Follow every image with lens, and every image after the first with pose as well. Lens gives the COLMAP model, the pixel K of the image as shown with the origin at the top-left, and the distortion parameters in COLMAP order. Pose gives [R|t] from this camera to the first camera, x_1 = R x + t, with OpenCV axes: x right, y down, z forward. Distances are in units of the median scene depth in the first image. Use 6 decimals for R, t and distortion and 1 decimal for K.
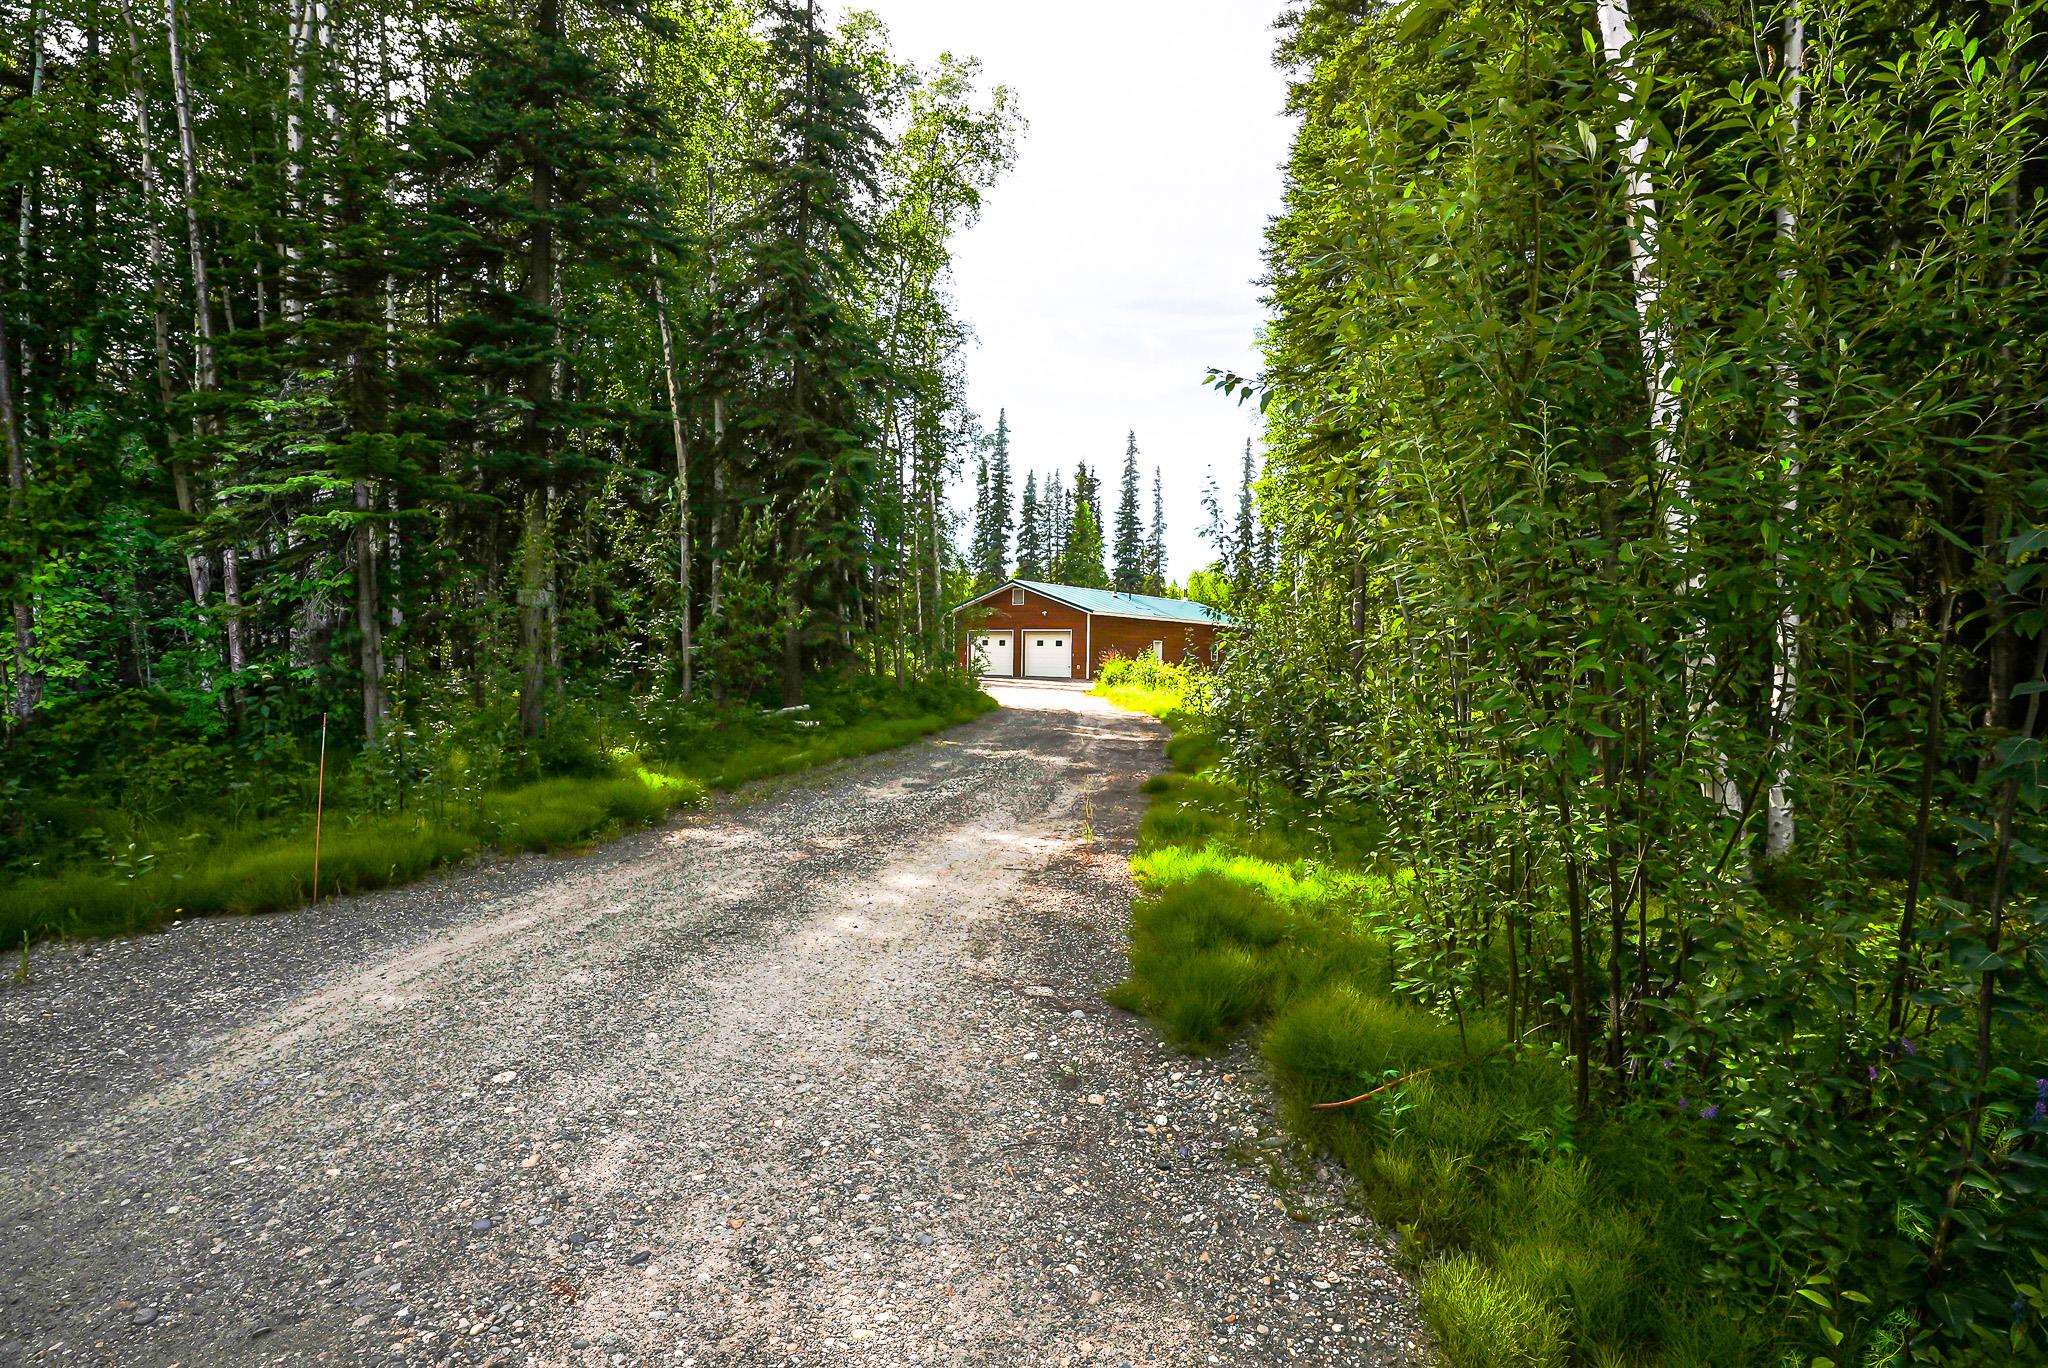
lens RADIAL K [[1007.8, 0, 1015.2], [0, 1007.8, 678.5], [0, 0, 1]] dist [-0.067547, 0.029290]
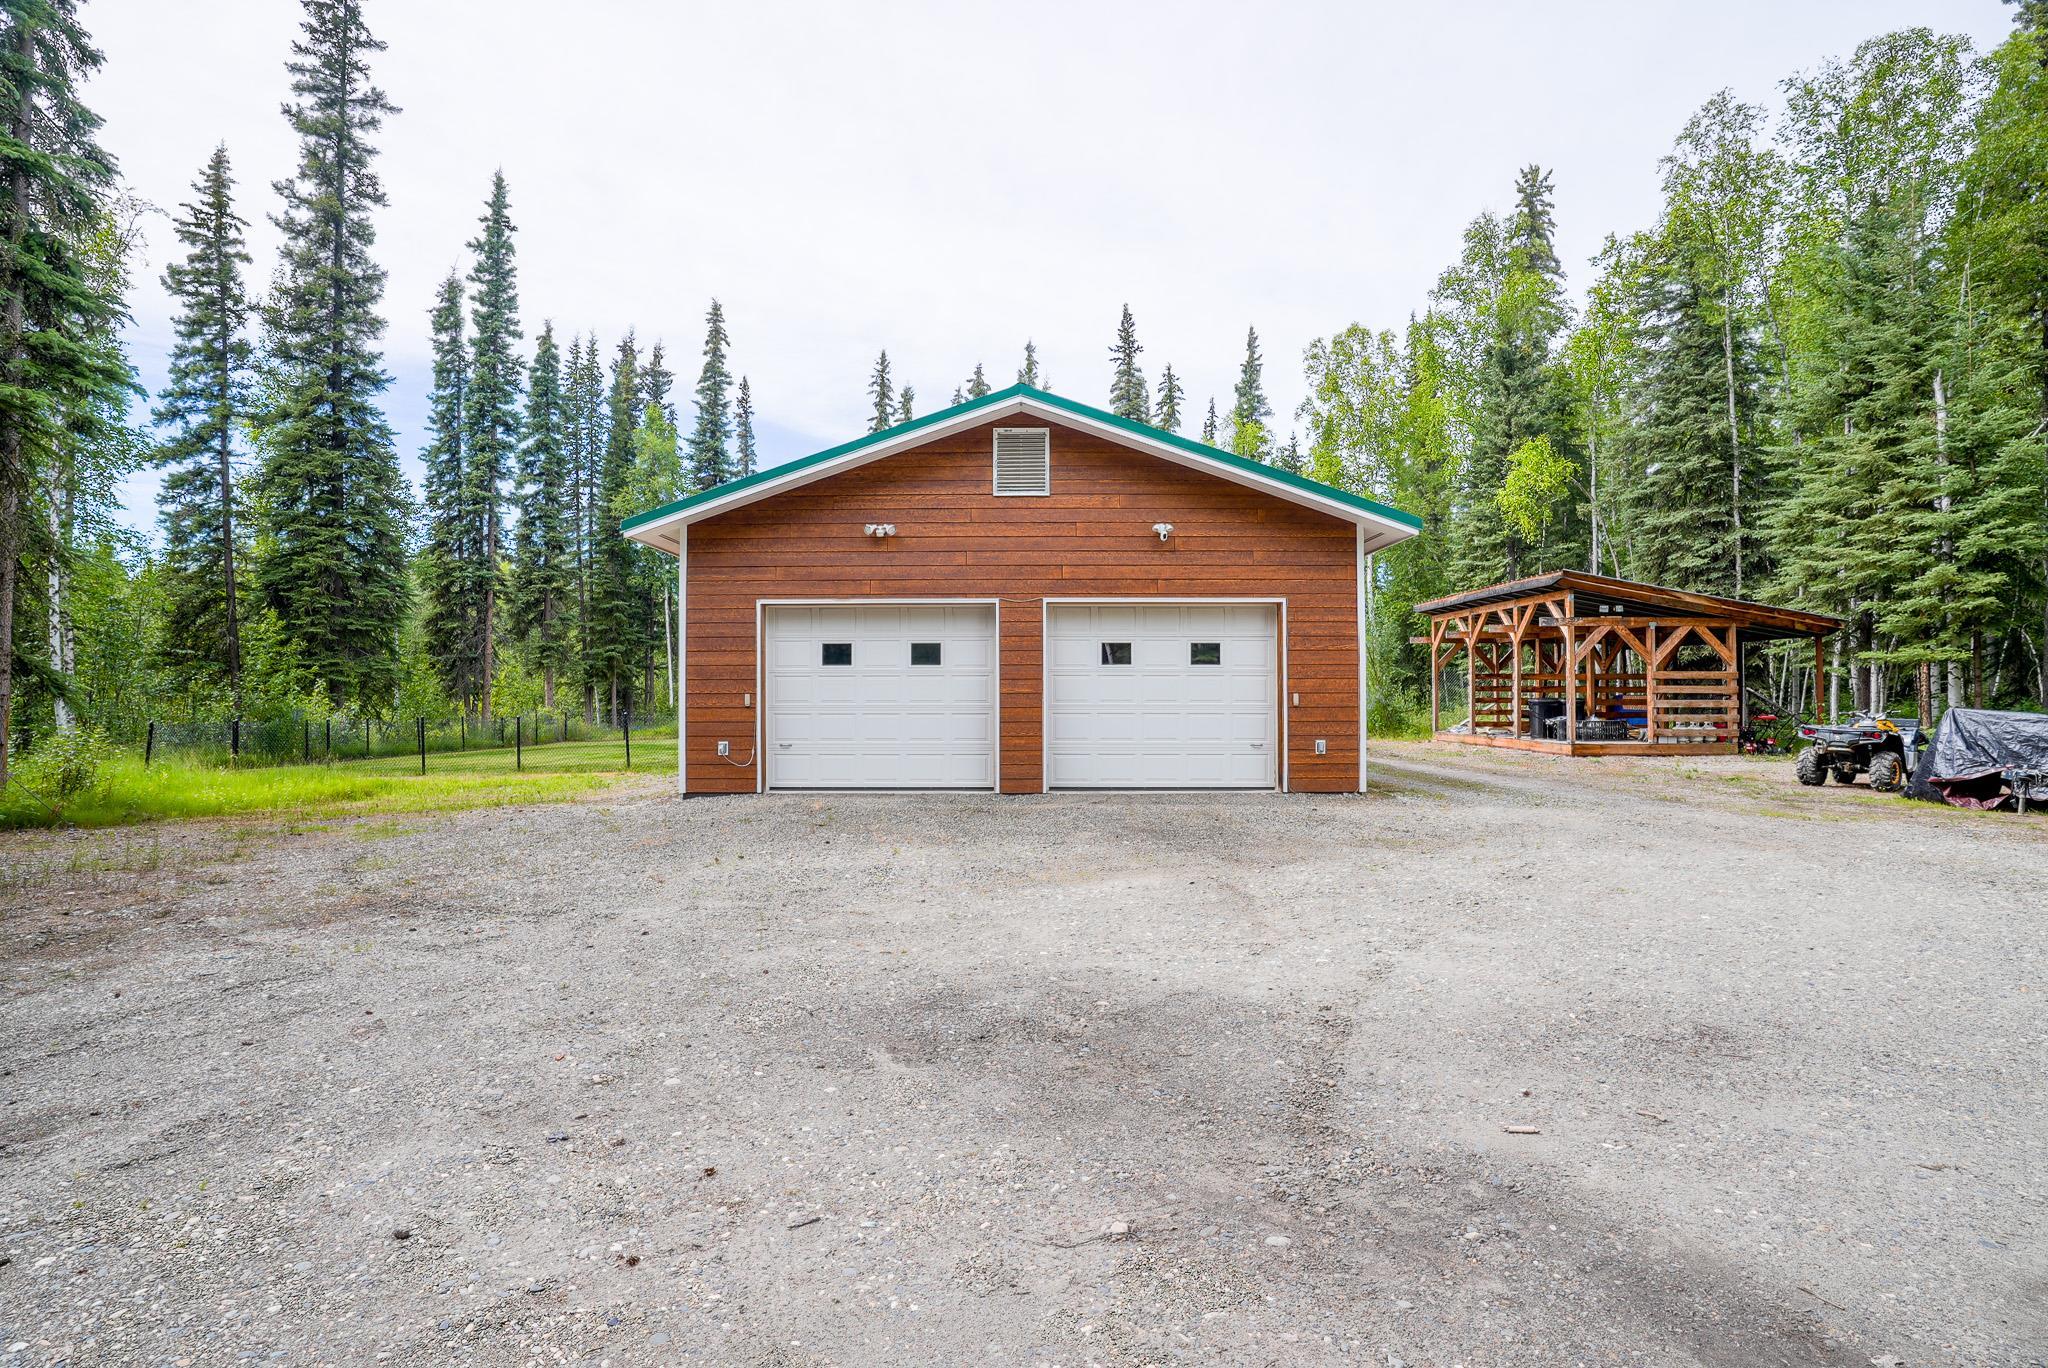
lens RADIAL K [[1007.8, 0, 1021.0], [0, 1007.8, 683.7], [0, 0, 1]] dist [-0.067547, 0.029290]
pose [[0.814723, -0.015998, 0.579629, -0.080414], [0.030898, 0.999397, -0.015846, -0.014038], [-0.579026, 0.030819, 0.814726, 0.466871]]
